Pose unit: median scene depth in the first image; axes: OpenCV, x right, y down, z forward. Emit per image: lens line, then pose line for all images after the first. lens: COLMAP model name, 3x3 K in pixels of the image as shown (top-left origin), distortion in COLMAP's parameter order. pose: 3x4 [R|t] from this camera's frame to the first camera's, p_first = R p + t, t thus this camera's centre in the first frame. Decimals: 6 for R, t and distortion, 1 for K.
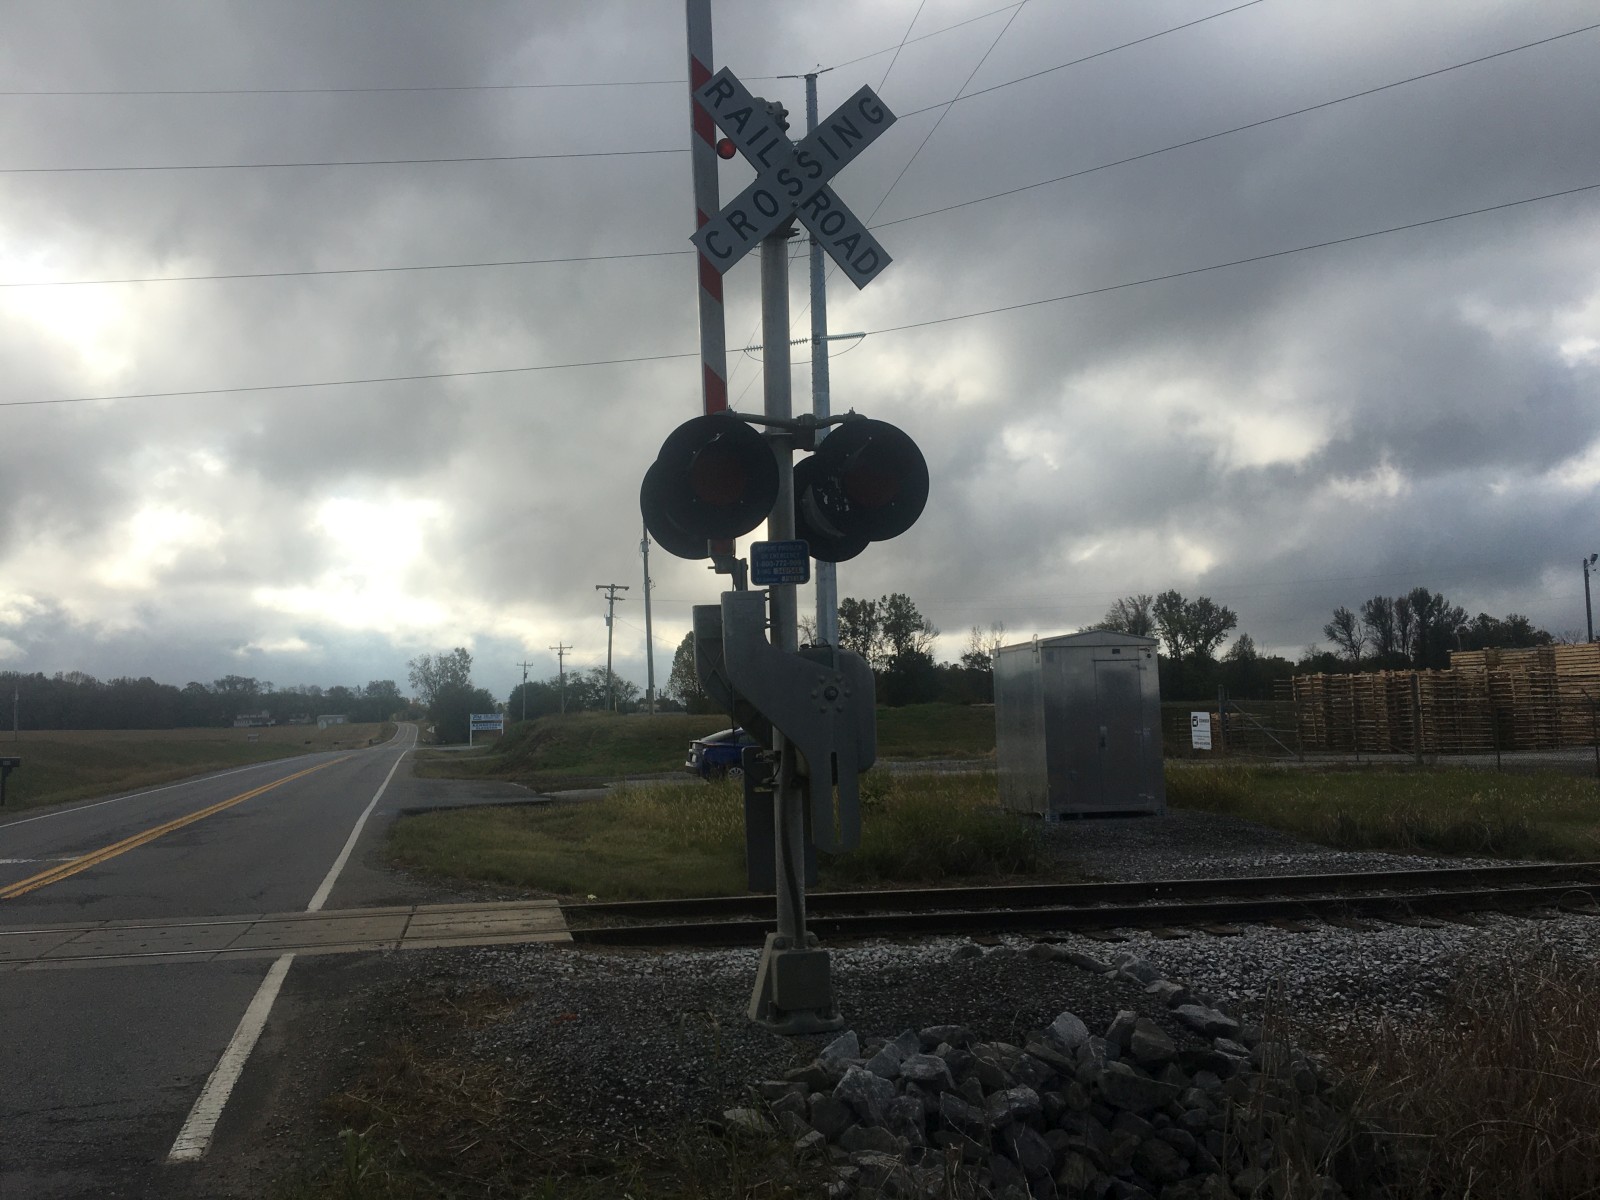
lens RADIAL K [[1344.2, 0, 791.0], [0, 1344.2, 586.9], [0, 0, 1]] dist [0.049756, -0.077767]
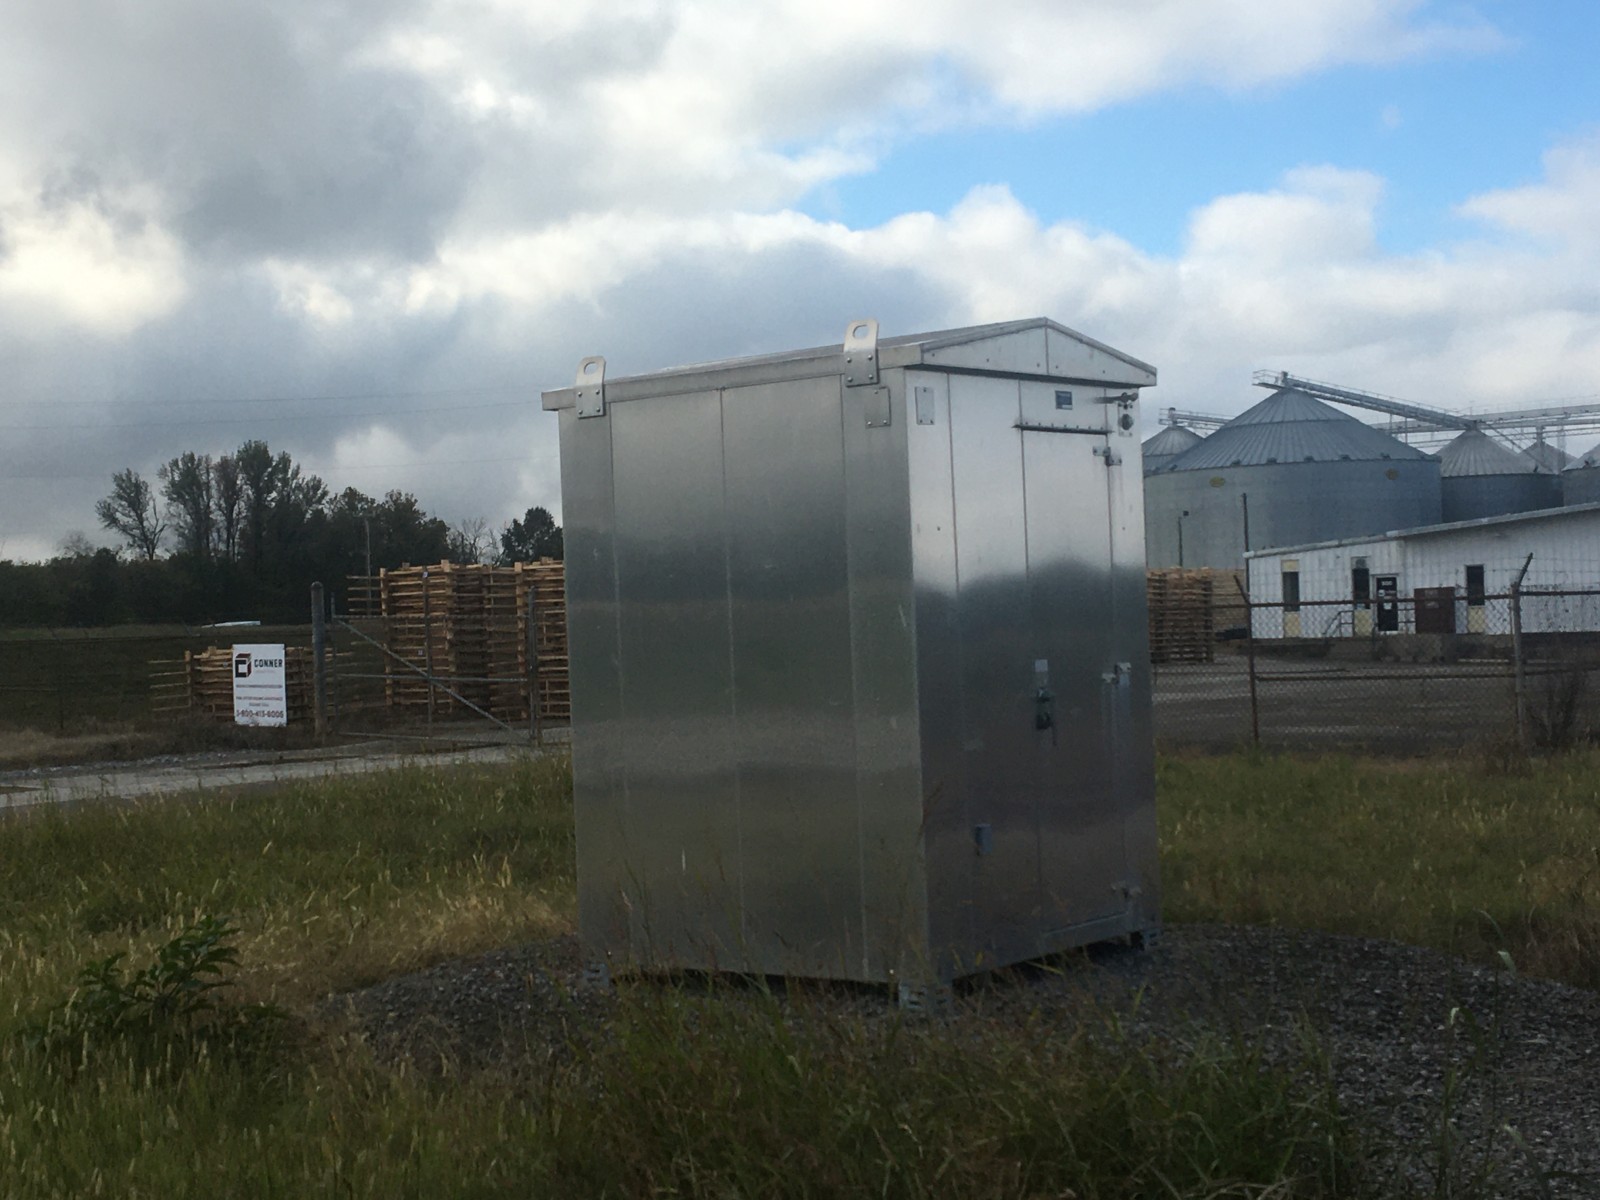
lens RADIAL K [[2443.0, 0, 802.0], [0, 2443.0, 597.6], [0, 0, 1]] dist [0.018855, 0.000000]
pose [[0.787167, 0.002001, 0.616737, -0.047522], [-0.044084, 0.997619, 0.053029, 0.024506], [-0.615163, -0.068931, 0.785381, 0.234549]]
